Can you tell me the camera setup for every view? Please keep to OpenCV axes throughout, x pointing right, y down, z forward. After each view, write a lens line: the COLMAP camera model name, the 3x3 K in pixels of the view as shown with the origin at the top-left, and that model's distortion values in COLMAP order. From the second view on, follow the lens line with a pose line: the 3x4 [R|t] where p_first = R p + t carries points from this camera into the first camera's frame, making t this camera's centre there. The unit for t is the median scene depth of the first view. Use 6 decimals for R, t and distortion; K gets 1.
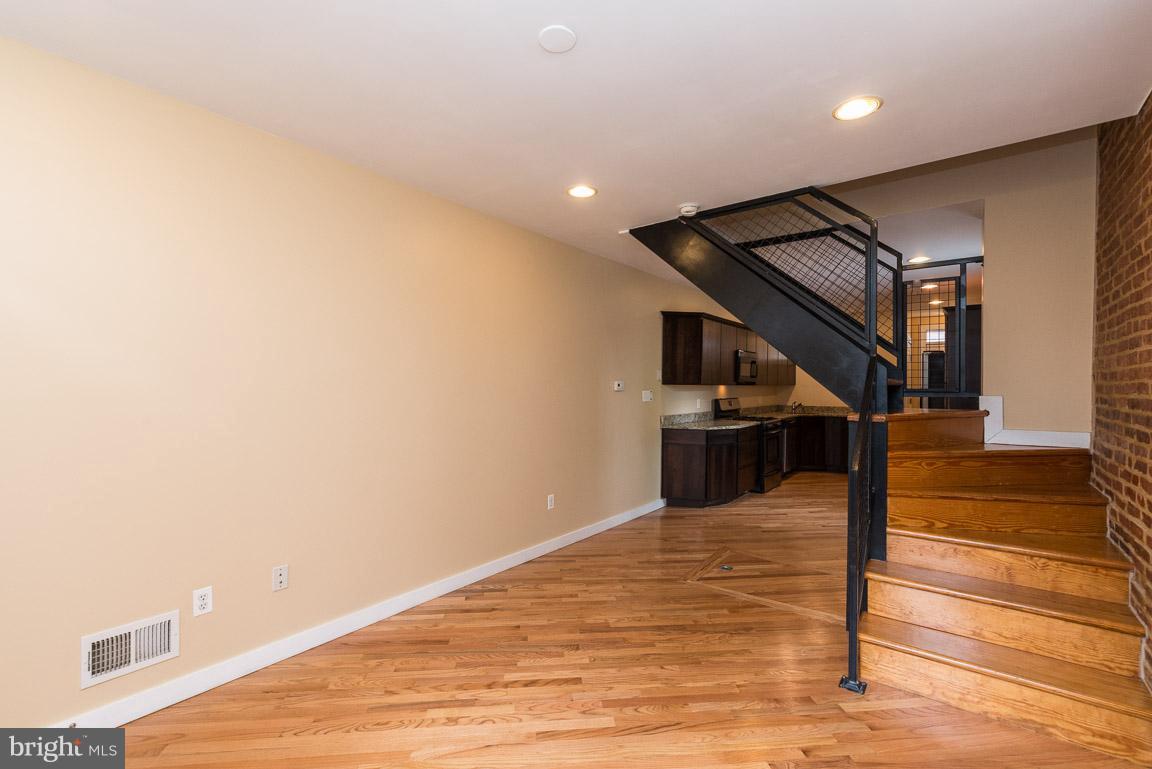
lens RADIAL K [[495.1, 0, 578.8], [0, 495.1, 384.4], [0, 0, 1]] dist [-0.001339, 0.000020]
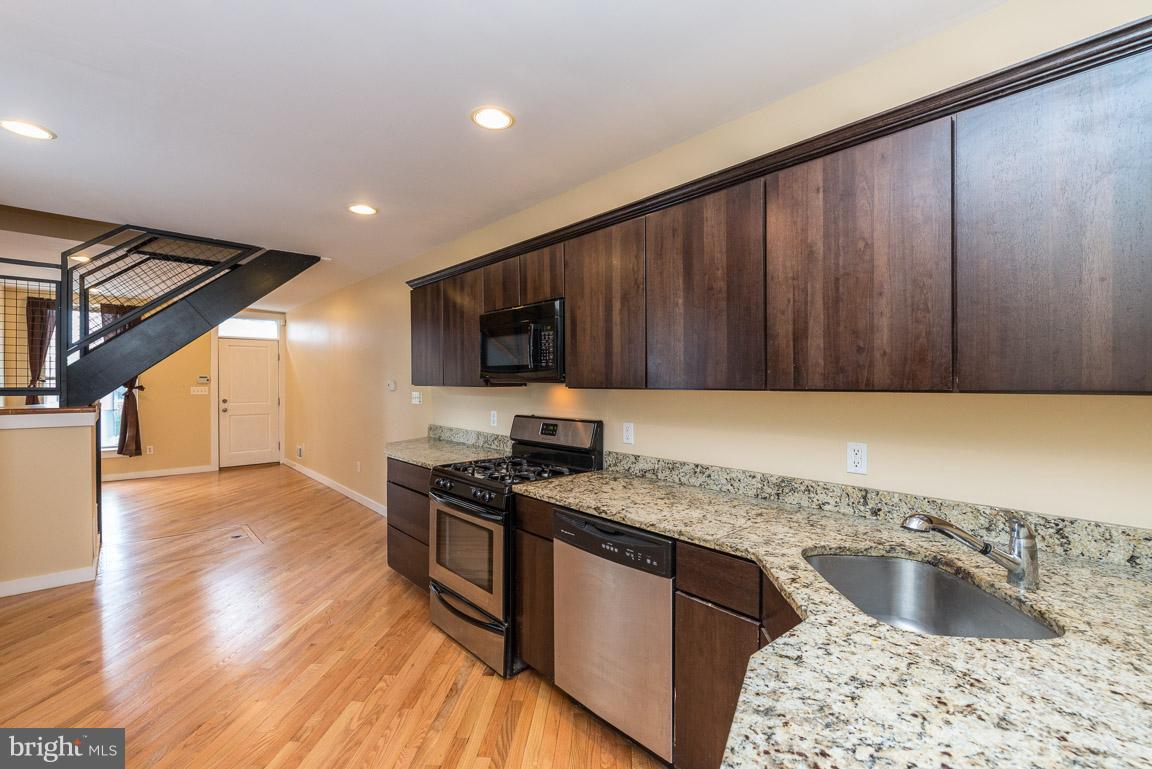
lens RADIAL K [[495.1, 0, 578.8], [0, 495.1, 384.4], [0, 0, 1]] dist [-0.001339, 0.000020]
pose [[-0.172183, -0.001859, -0.985063, 0.912472], [-0.004442, 0.999990, -0.001111, -0.000408], [0.985055, 0.004184, -0.172190, 1.378558]]
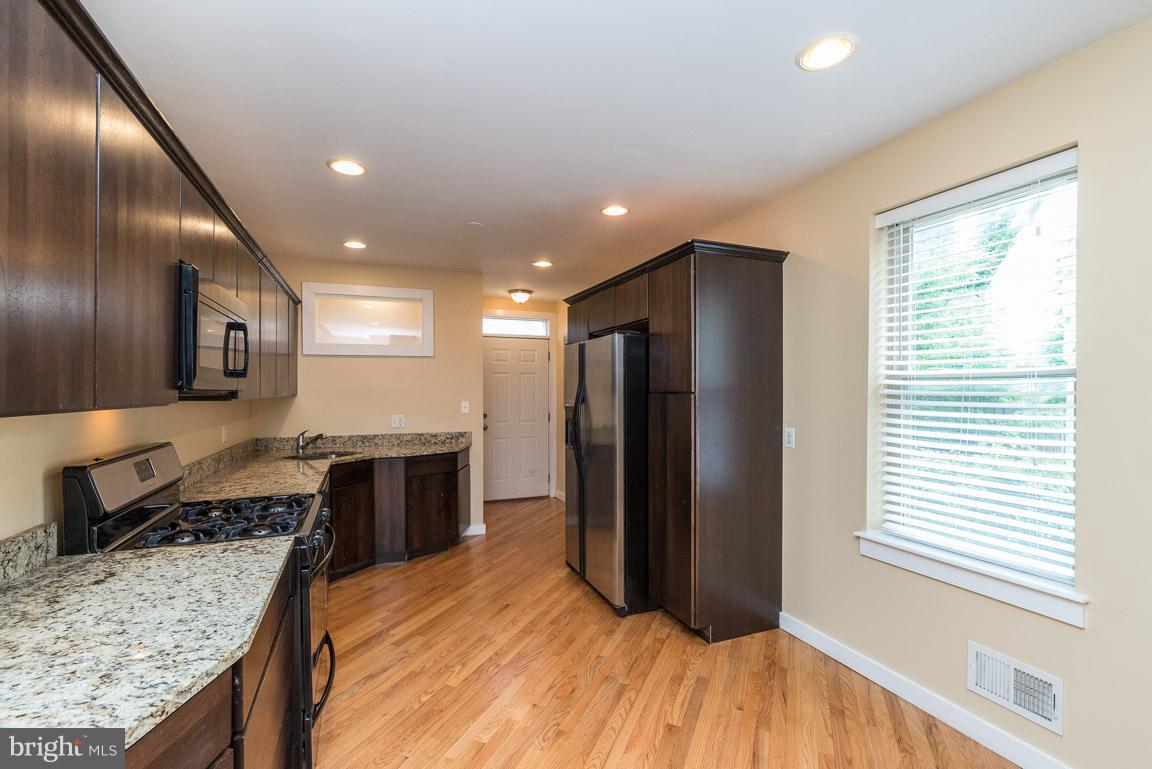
lens RADIAL K [[497.5, 0, 572.8], [0, 497.5, 395.8], [0, 0, 1]] dist [0.001779, 0.000434]
pose [[0.496941, -0.013368, 0.867681, 0.233802], [0.002772, 0.999901, 0.013818, -0.006428], [-0.867780, -0.004462, 0.496929, 0.829772]]
